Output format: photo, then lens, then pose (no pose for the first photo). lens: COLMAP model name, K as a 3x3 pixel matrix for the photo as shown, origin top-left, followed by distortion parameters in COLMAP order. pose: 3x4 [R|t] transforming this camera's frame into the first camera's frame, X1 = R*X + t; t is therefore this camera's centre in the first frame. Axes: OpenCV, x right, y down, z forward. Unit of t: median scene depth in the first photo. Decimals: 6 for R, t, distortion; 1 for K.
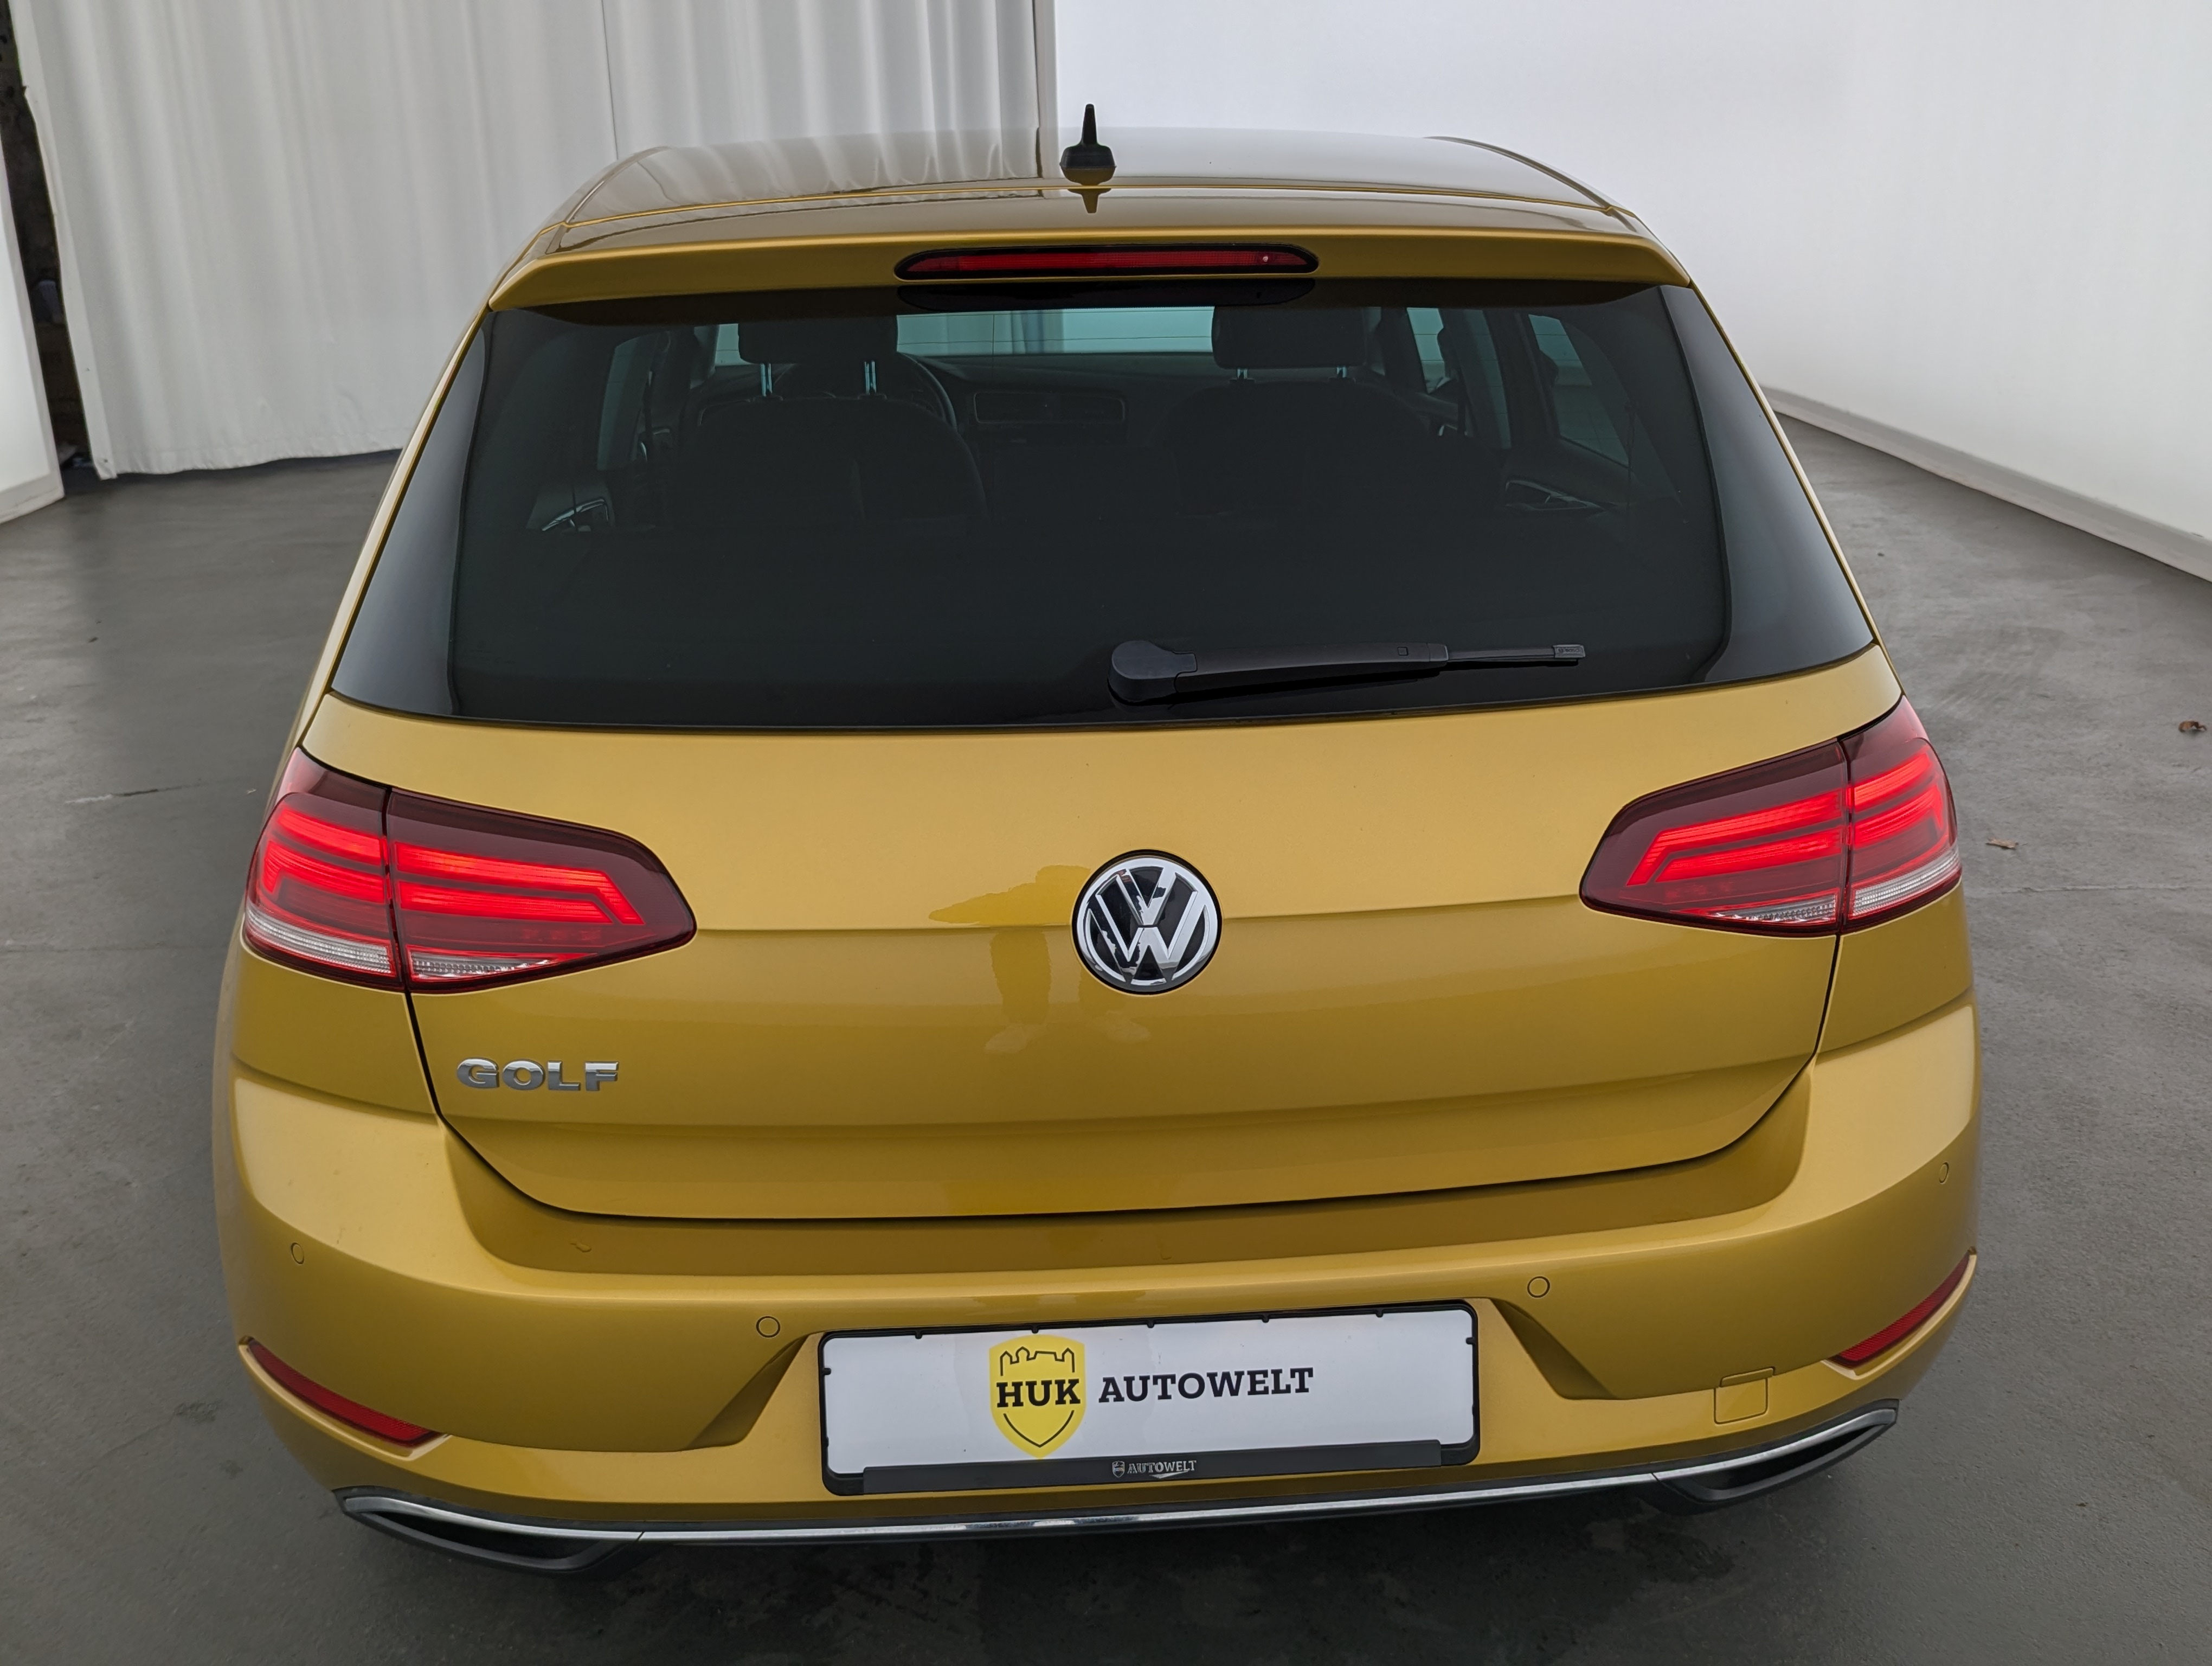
lens RADIAL K [[2013.6, 0, 1109.4], [0, 2013.6, 841.4], [0, 0, 1]] dist [0.018205, 0.018655]
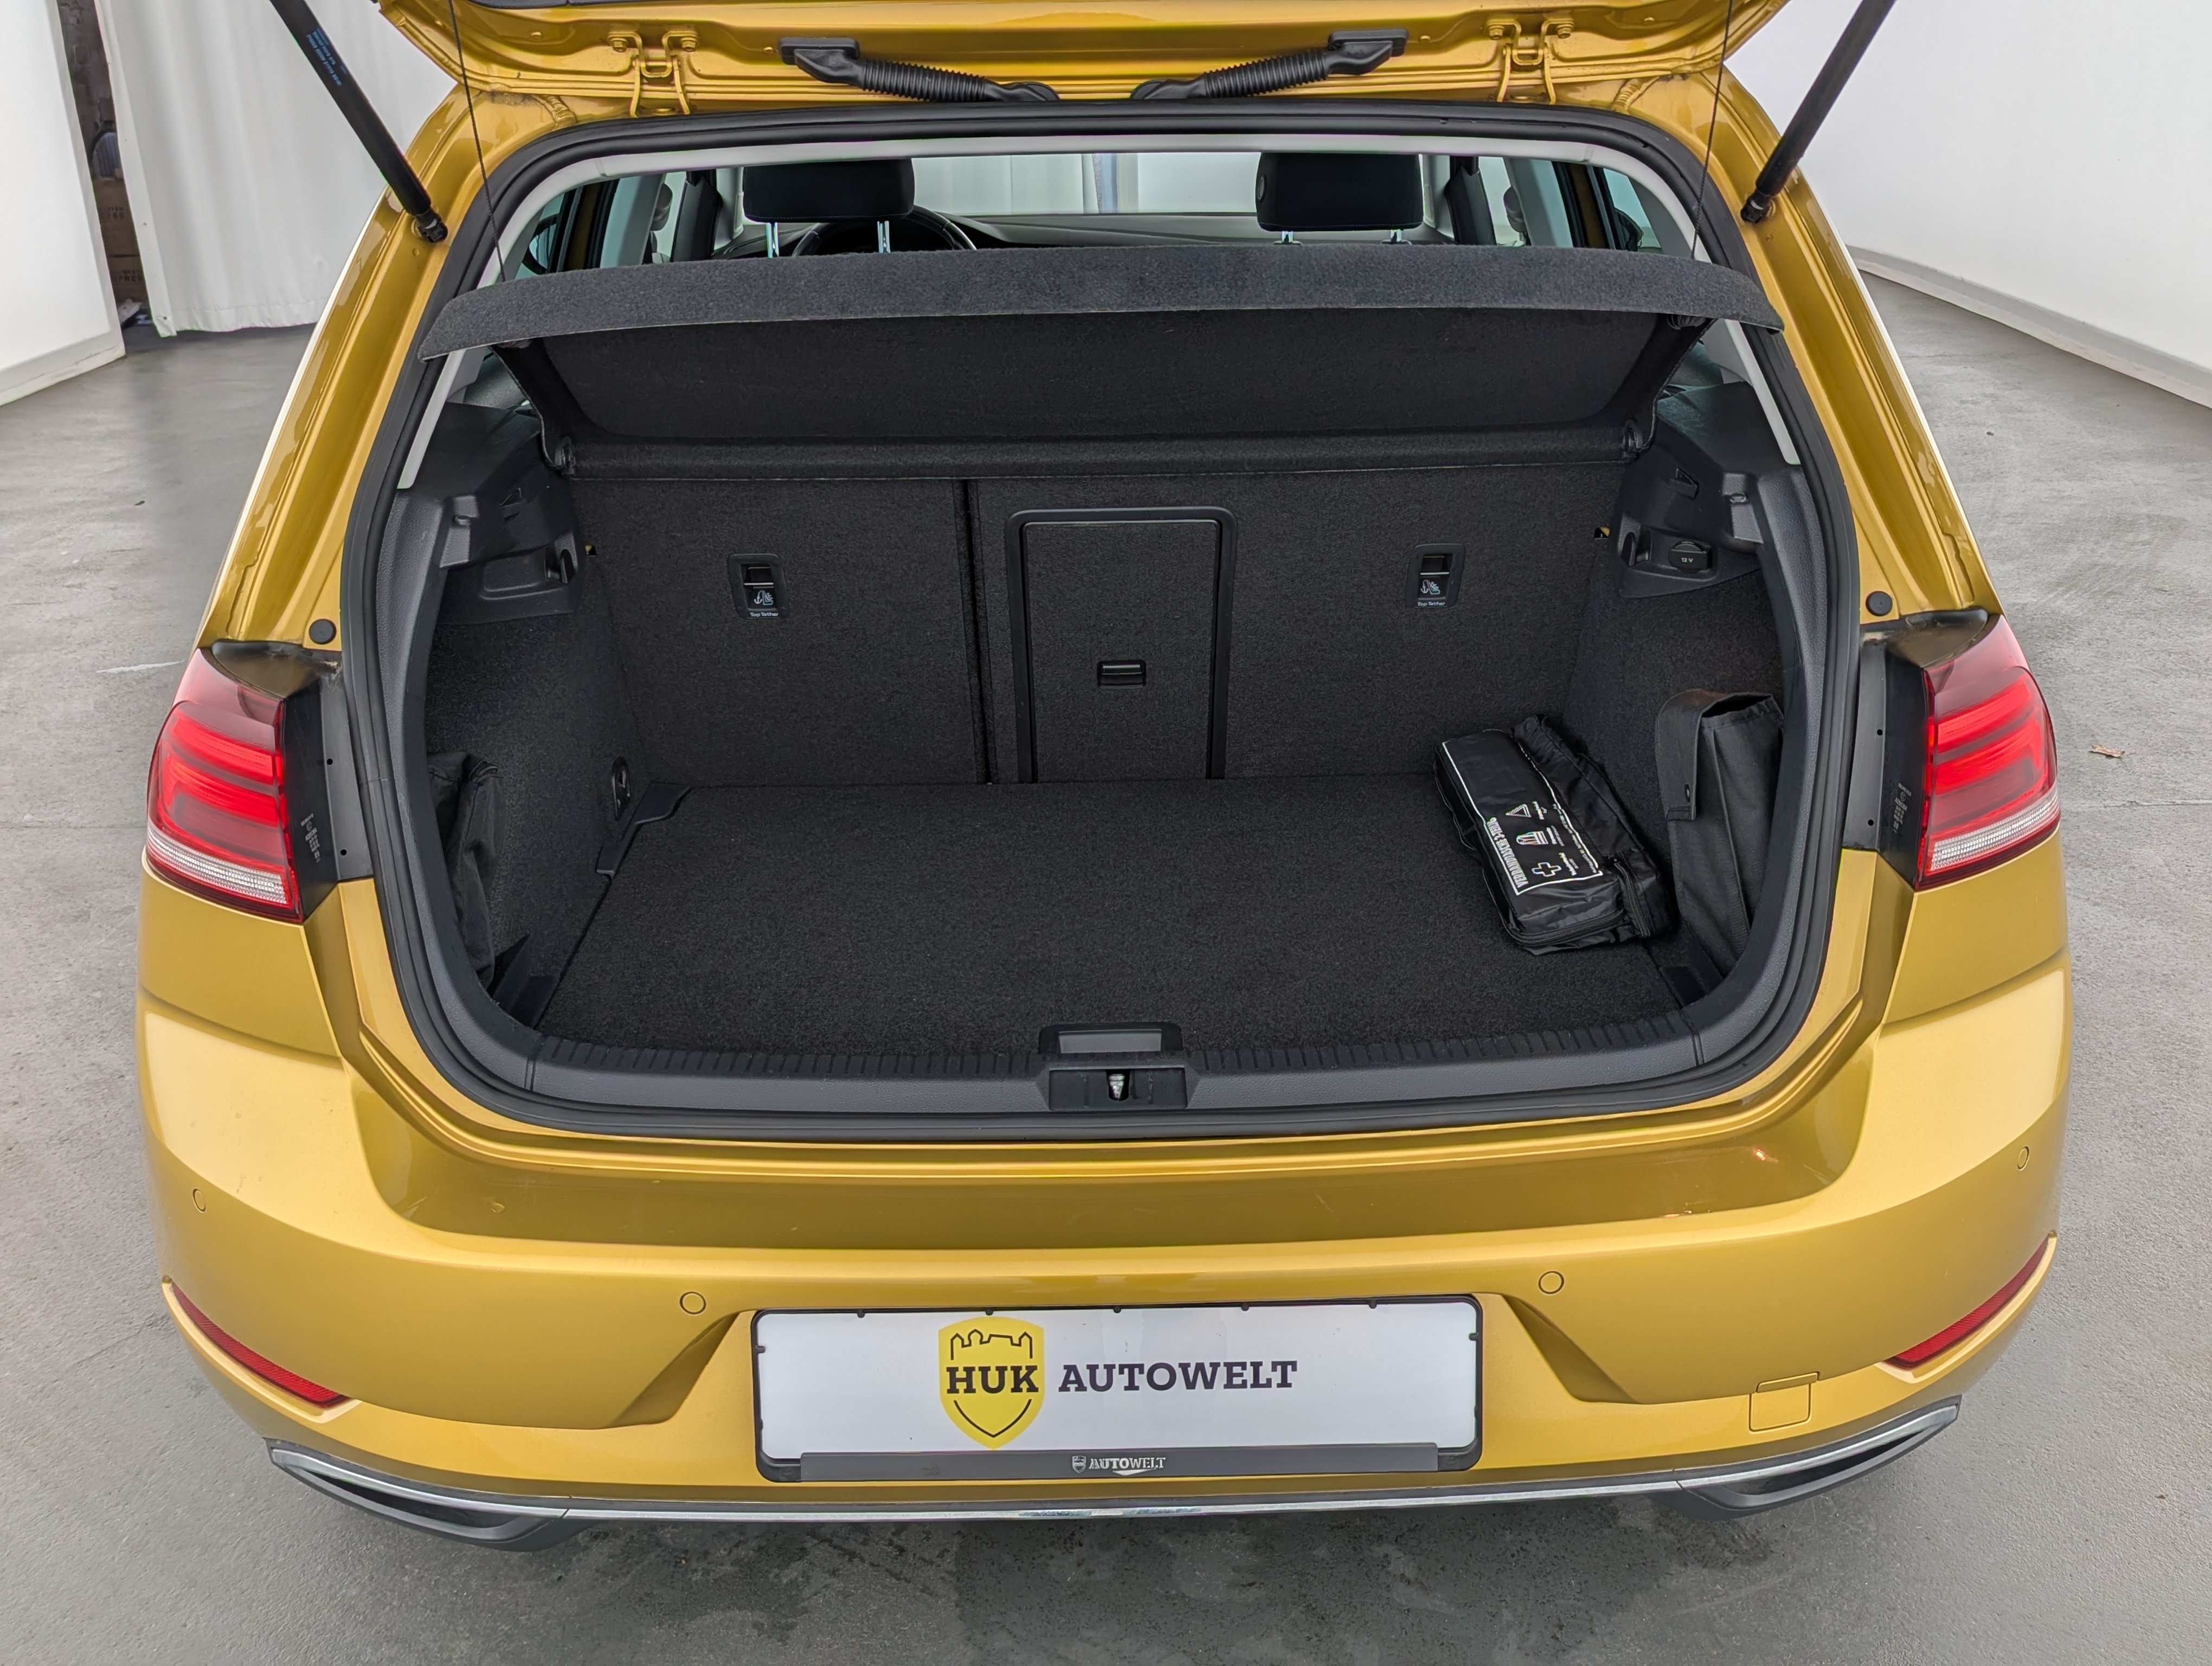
lens RADIAL K [[1979.2, 0, 1106.0], [0, 1979.2, 833.0], [0, 0, 1]] dist [0.031584, -0.006944]
pose [[0.998708, 0.019612, -0.046876, 0.049088], [-0.016522, 0.997722, 0.065410, -0.028909], [0.048052, -0.064551, 0.996757, 0.118597]]
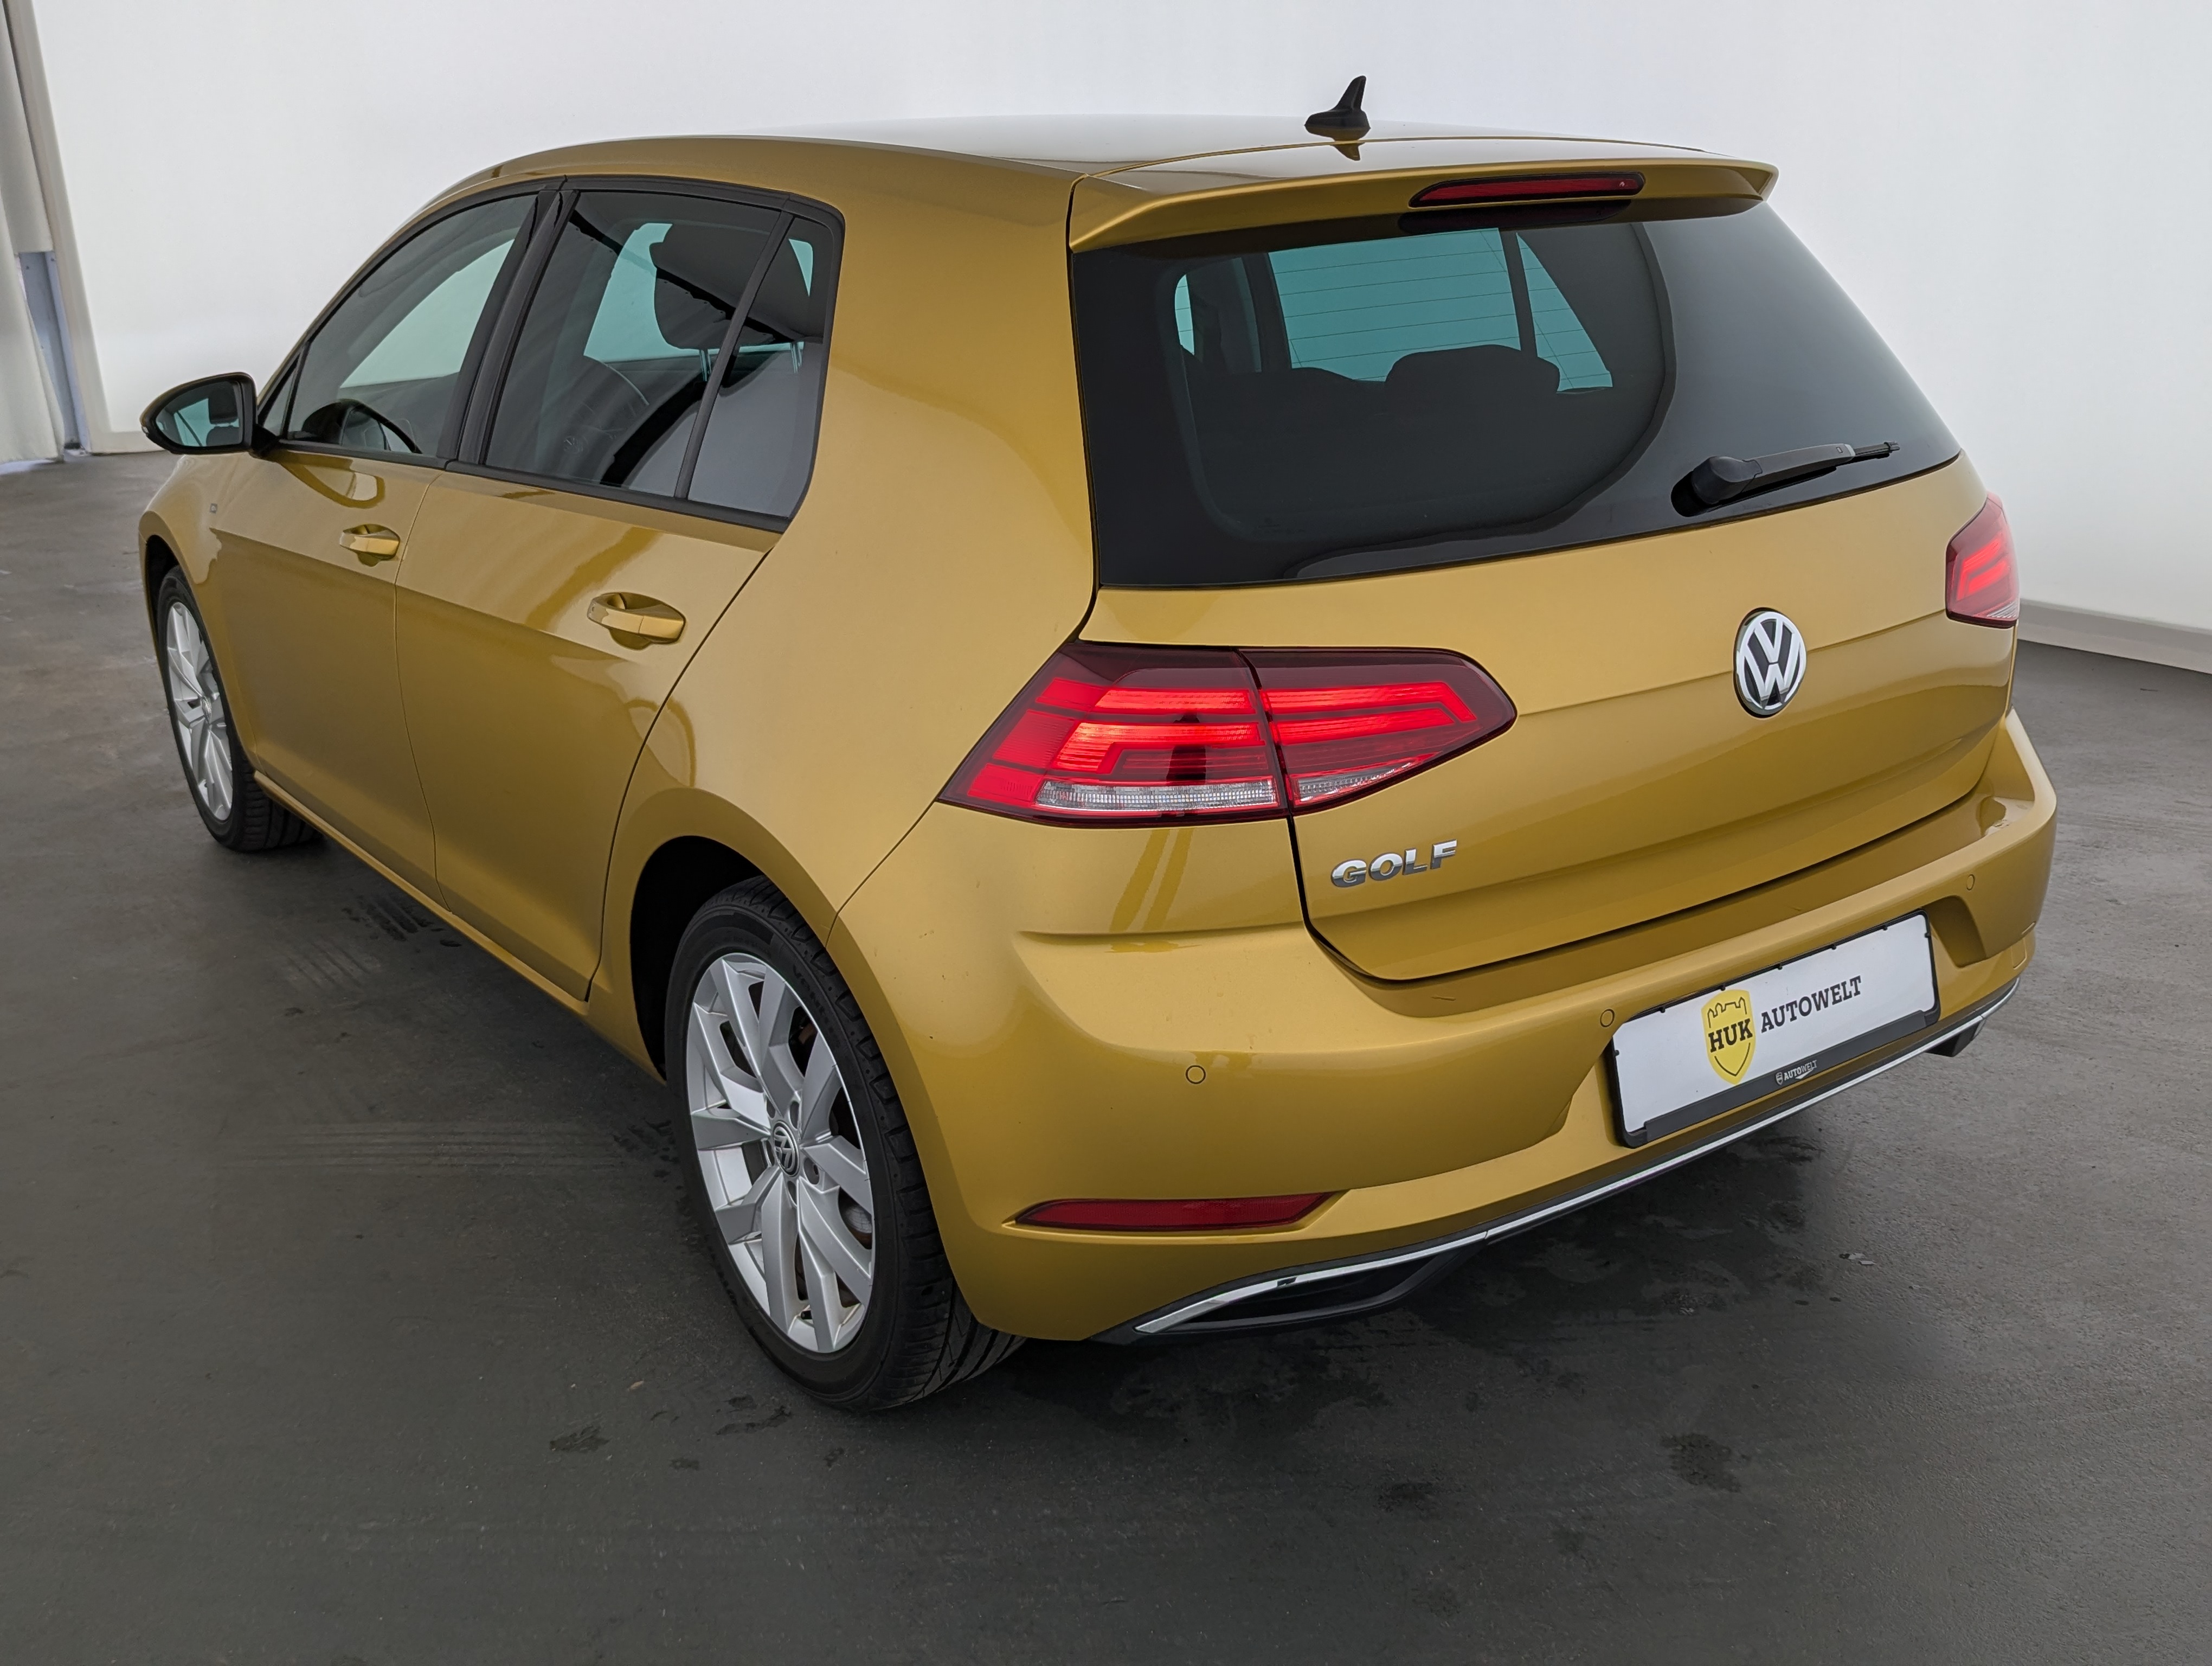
lens RADIAL K [[2009.9, 0, 1106.0], [0, 2009.9, 833.0], [0, 0, 1]] dist [0.052787, -0.009780]
pose [[0.850779, -0.173487, 0.496062, -0.940494], [0.183029, 0.982657, 0.029757, 0.027450], [-0.492621, 0.065477, 0.867777, 0.042671]]
